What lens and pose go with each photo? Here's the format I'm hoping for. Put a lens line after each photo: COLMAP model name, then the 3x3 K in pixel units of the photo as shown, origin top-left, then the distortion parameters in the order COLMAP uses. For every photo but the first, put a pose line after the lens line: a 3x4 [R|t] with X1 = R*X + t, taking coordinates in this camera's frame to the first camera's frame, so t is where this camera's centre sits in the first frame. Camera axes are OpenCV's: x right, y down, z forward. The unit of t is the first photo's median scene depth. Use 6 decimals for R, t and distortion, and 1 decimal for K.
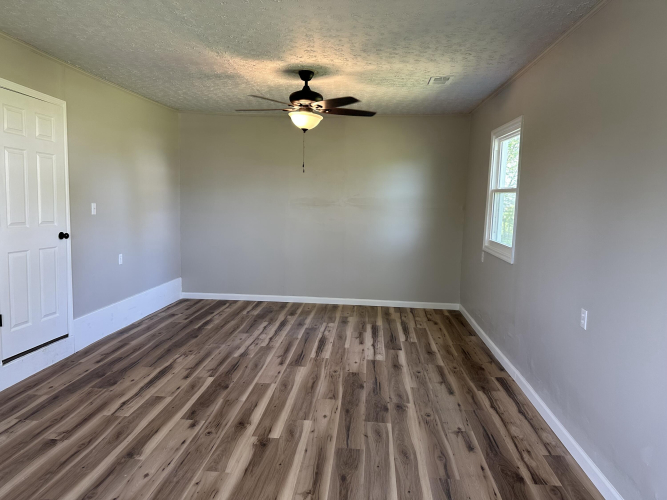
lens RADIAL K [[464.3, 0, 333.5], [0, 464.3, 250.0], [0, 0, 1]] dist [0.151808, -0.202908]
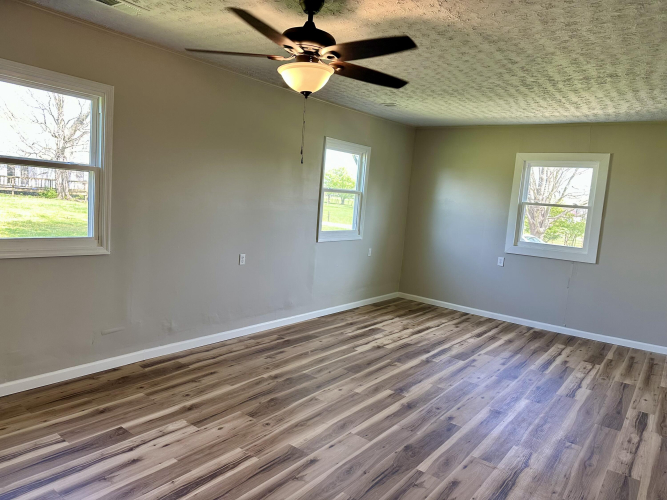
lens RADIAL K [[464.3, 0, 333.5], [0, 464.3, 250.0], [0, 0, 1]] dist [0.151808, -0.202908]
pose [[-0.836398, -0.154455, 0.525911, -0.494362], [-0.039317, 0.973911, 0.223499, -0.215707], [-0.546711, 0.166257, -0.820650, 1.672382]]
